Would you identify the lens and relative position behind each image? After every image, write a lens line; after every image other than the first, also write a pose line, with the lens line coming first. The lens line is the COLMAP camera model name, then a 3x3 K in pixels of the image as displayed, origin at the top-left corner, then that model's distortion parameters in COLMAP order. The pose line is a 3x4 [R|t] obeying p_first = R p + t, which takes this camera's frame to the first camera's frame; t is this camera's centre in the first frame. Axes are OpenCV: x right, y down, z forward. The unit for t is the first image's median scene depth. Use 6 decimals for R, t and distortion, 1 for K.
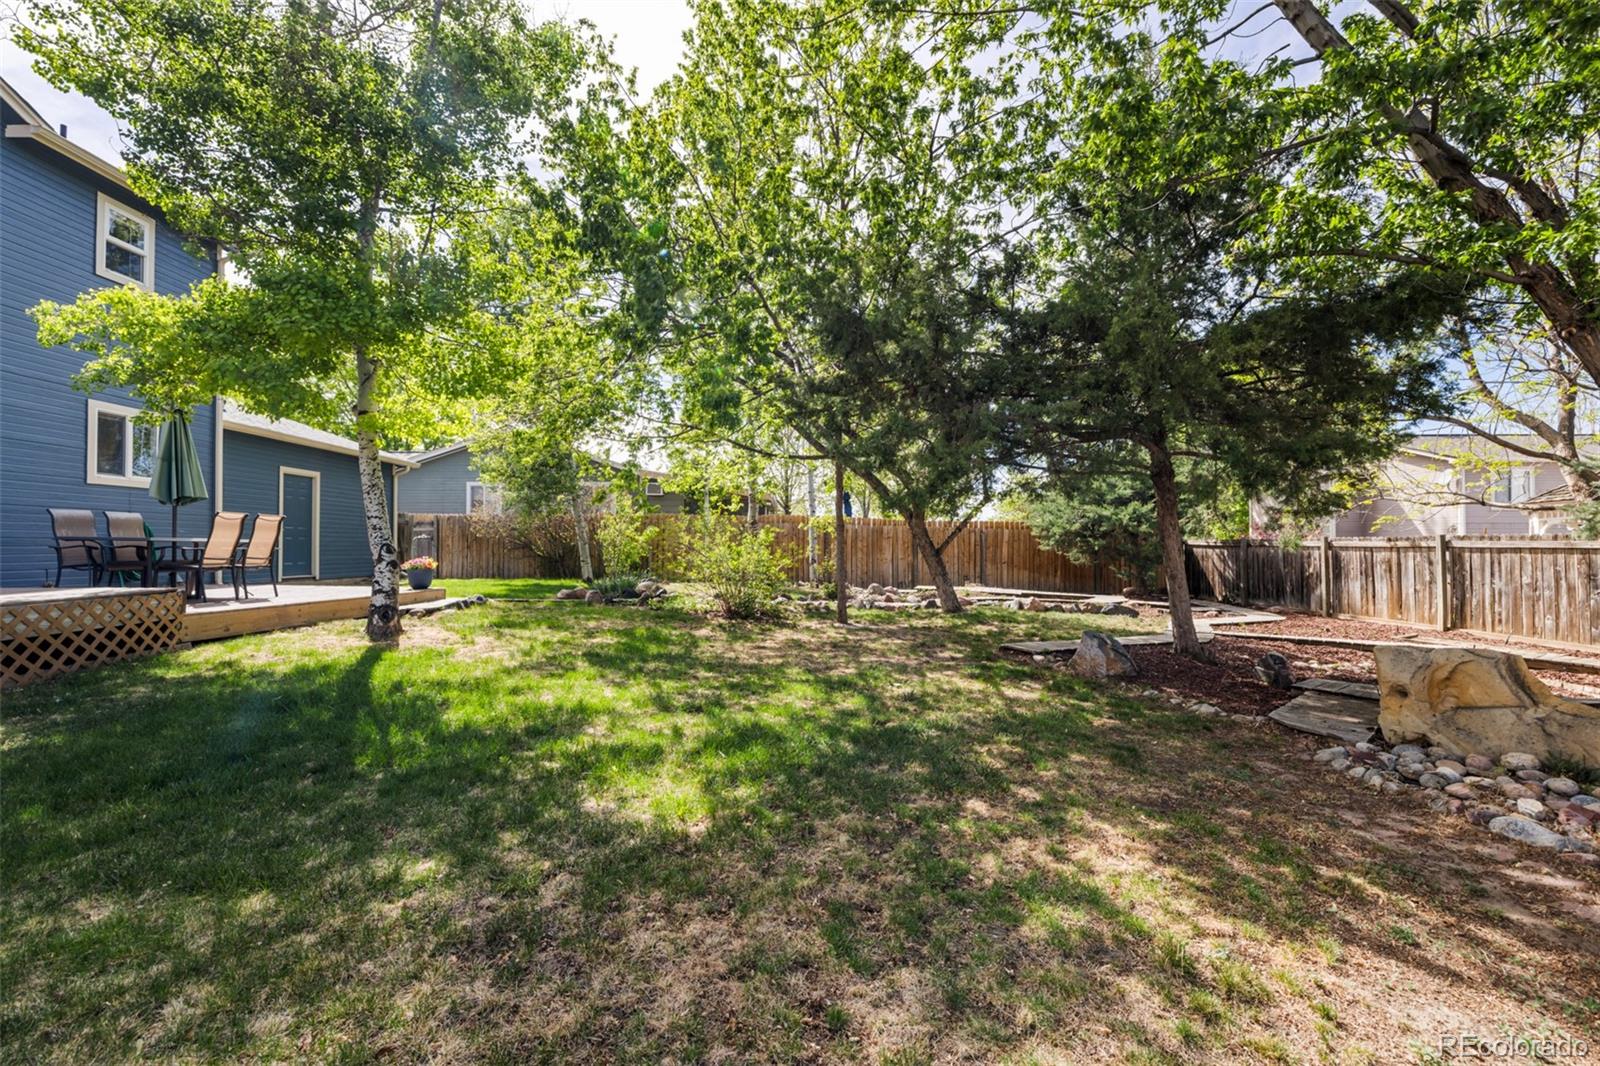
lens RADIAL K [[678.9, 0, 800.0], [0, 678.9, 533.0], [0, 0, 1]] dist [0.000542, -0.000056]
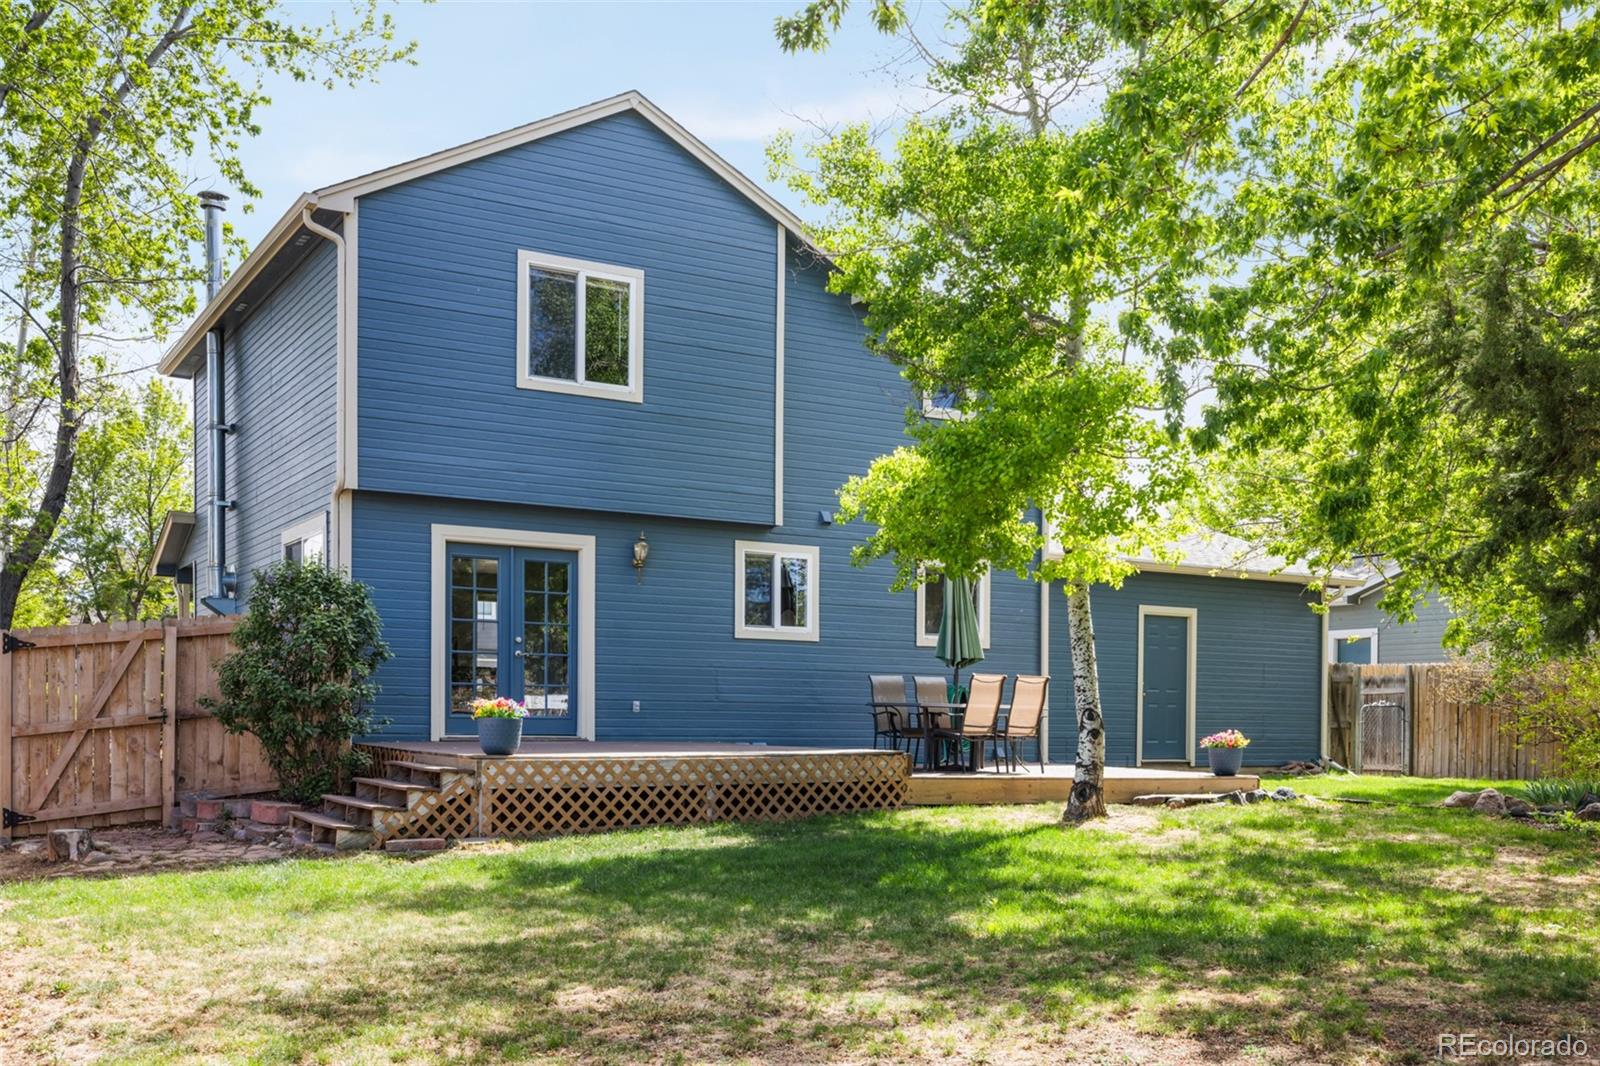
lens RADIAL K [[1579.0, 0, 800.0], [0, 1579.0, 533.0], [0, 0, 1]] dist [0.003241, 0.000335]
pose [[0.515519, -0.098618, -0.851184, 0.895163], [0.009094, 0.993929, -0.109648, 0.010933], [0.856830, 0.048785, 0.513286, -0.320111]]
